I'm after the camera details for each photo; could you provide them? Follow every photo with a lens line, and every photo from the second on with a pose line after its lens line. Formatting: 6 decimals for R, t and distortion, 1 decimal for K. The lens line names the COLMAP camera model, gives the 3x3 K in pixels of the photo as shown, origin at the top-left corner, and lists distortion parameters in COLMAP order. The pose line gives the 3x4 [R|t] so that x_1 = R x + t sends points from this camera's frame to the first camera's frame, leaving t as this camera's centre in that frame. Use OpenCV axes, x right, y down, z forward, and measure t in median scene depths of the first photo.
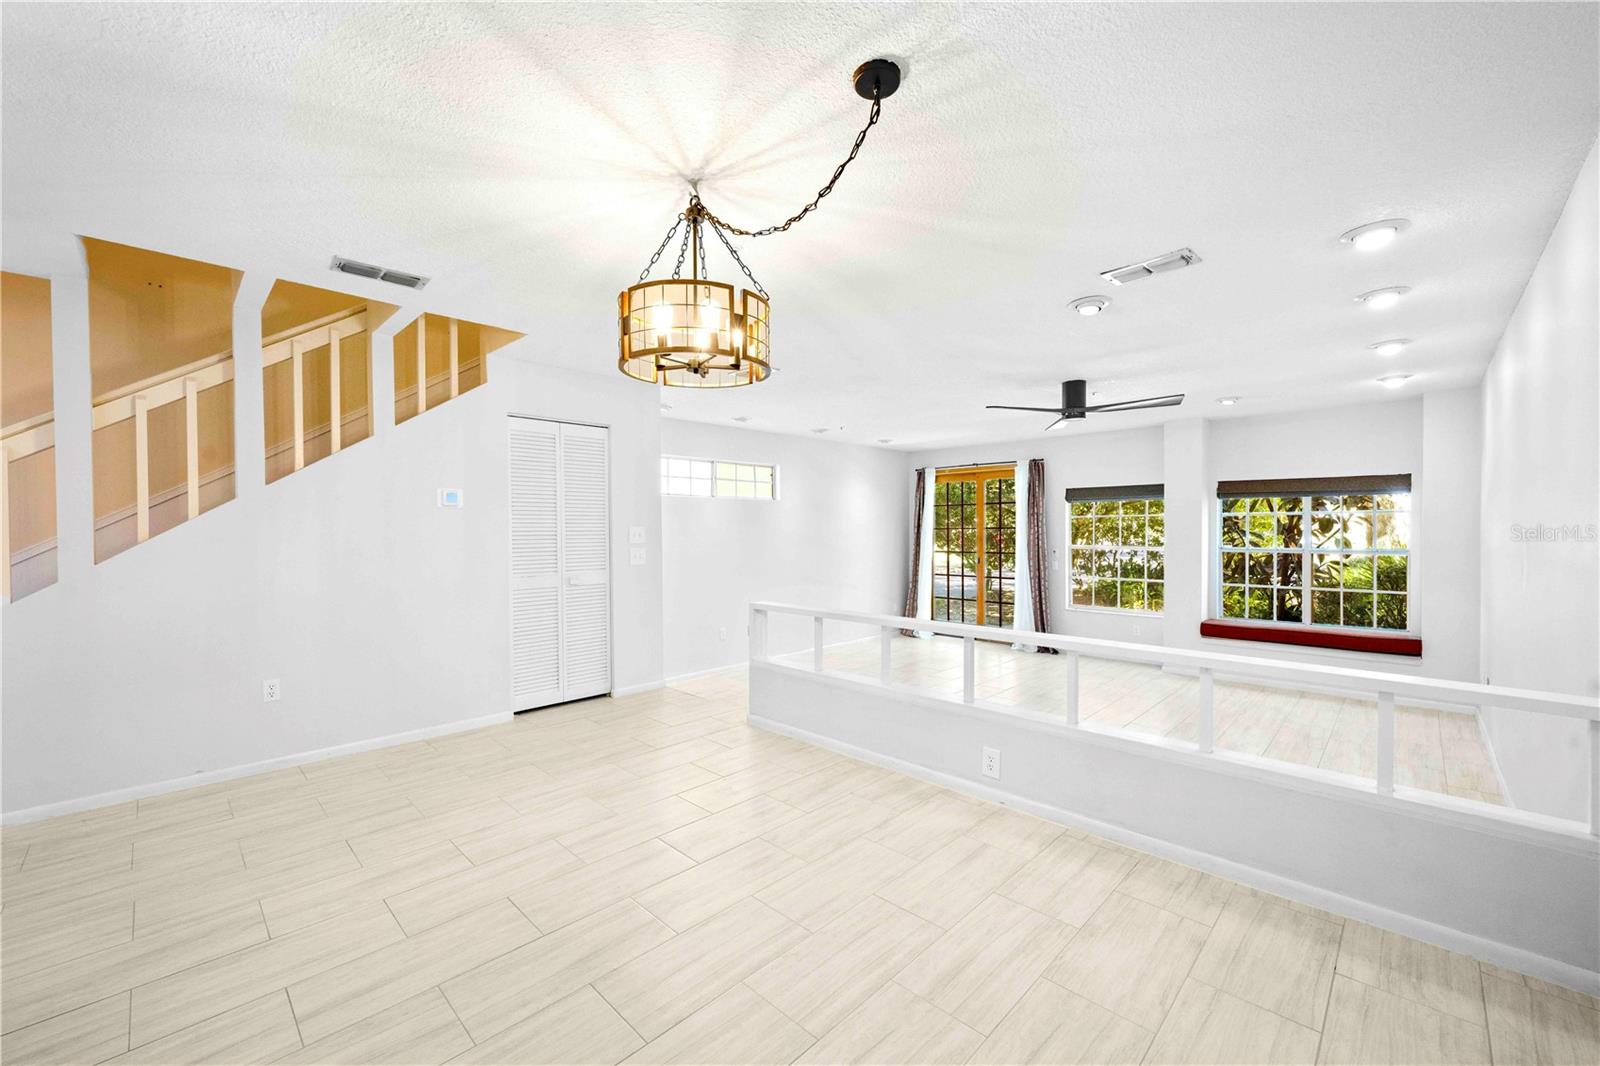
lens RADIAL K [[649.7, 0, 800.3], [0, 649.7, 508.4], [0, 0, 1]] dist [-0.000878, -0.000213]
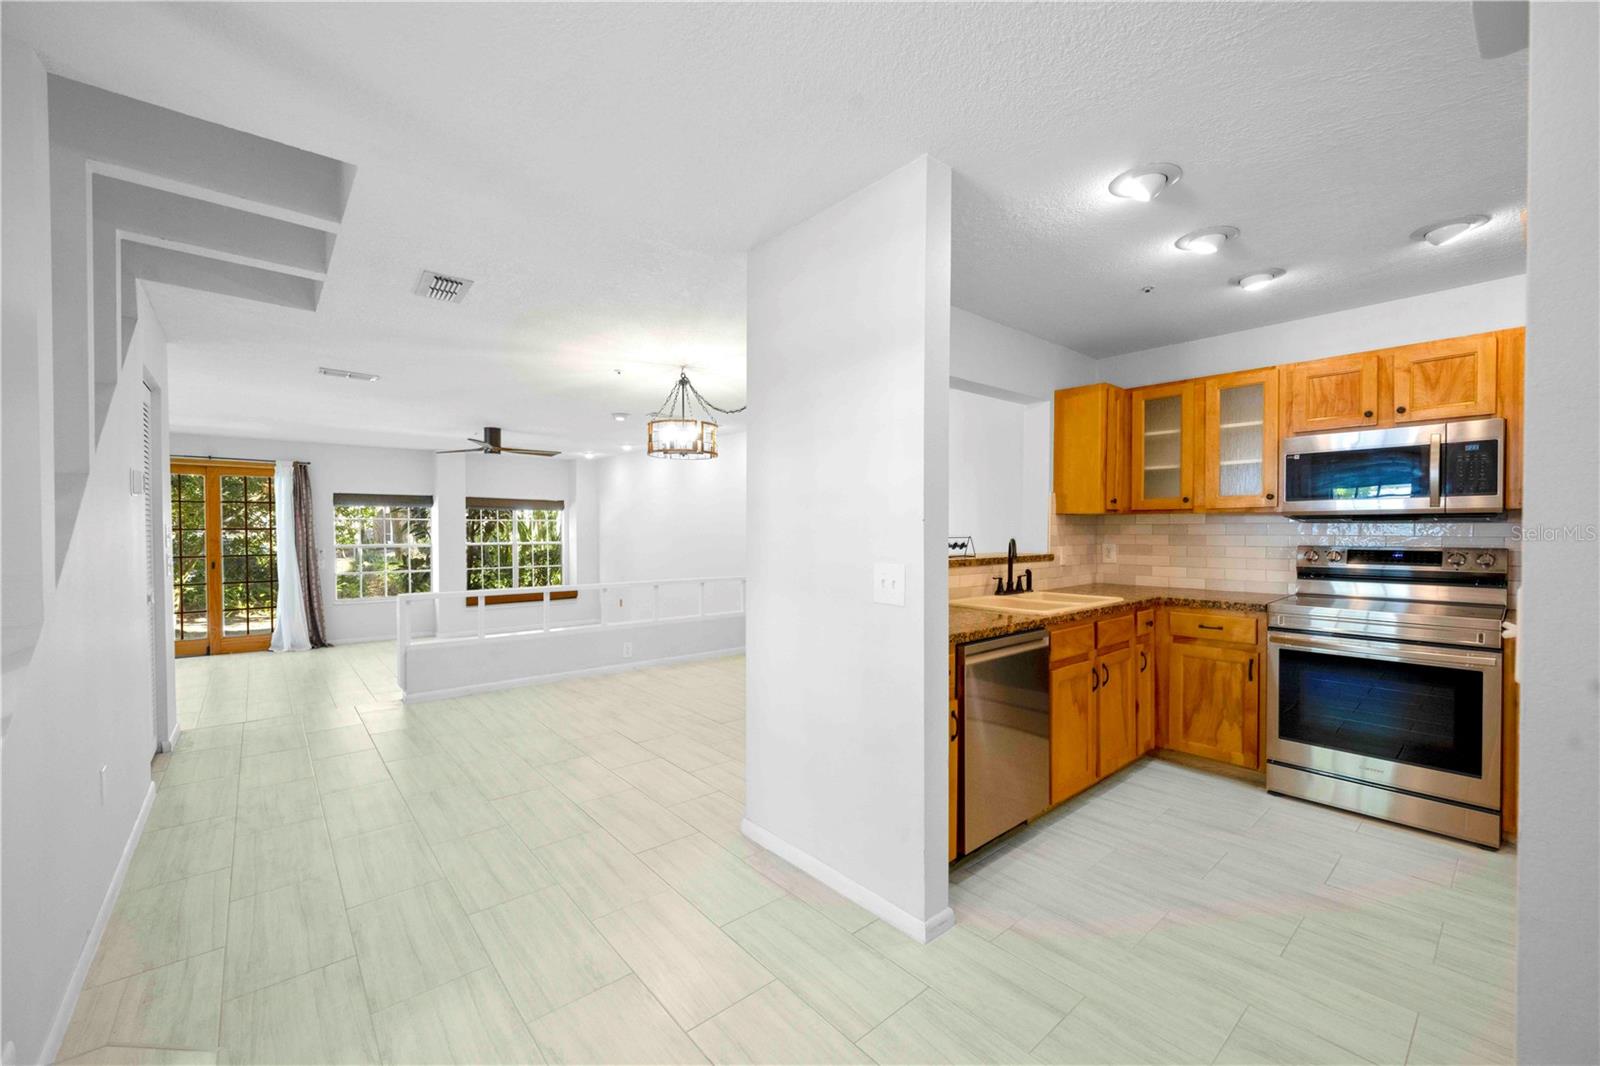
lens RADIAL K [[635.2, 0, 802.0], [0, 635.2, 536.1], [0, 0, 1]] dist [-0.002186, -0.000018]
pose [[0.085582, -0.011188, 0.996268, -1.362114], [-0.032952, 0.999358, 0.014054, 0.002029], [-0.995786, -0.034032, 0.085159, 0.278402]]
